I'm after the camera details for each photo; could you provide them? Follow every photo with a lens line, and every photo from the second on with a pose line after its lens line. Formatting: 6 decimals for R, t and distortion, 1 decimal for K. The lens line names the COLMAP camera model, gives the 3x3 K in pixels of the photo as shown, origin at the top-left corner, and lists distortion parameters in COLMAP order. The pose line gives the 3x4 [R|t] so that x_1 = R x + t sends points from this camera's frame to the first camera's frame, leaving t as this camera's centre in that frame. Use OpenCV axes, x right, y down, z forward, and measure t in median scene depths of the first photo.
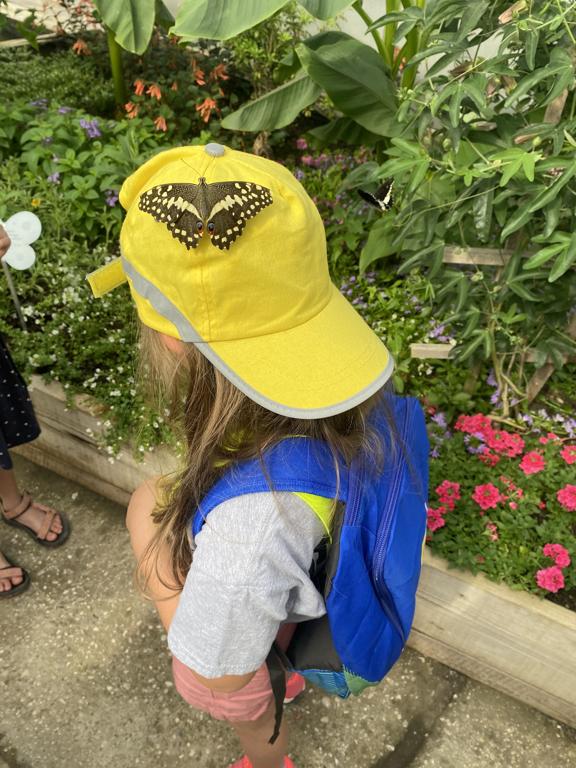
lens RADIAL K [[578.5, 0, 288.4], [0, 578.5, 384.8], [0, 0, 1]] dist [0.005808, 0.002413]
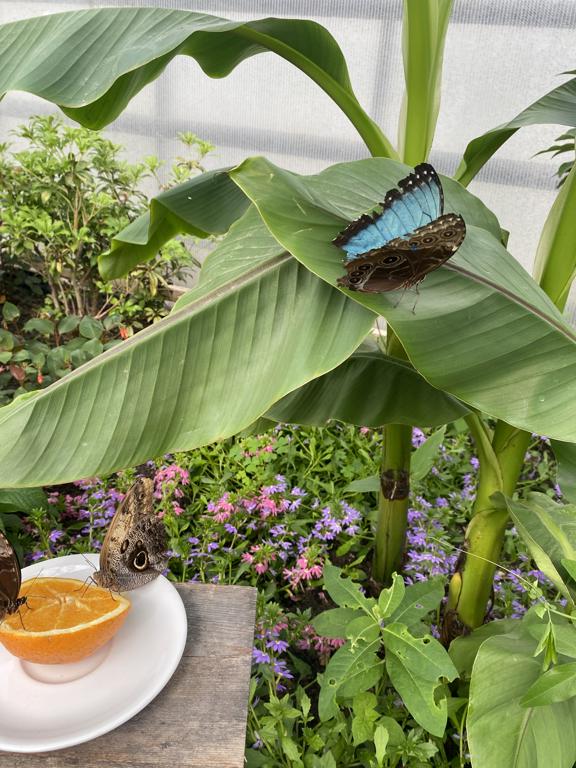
lens RADIAL K [[578.5, 0, 288.4], [0, 578.5, 383.2], [0, 0, 1]] dist [0.005808, 0.002413]
pose [[0.940298, -0.123895, 0.317000, -0.034687], [0.203524, 0.951200, -0.231939, -0.270595], [-0.272794, 0.282609, 0.919628, 0.492240]]
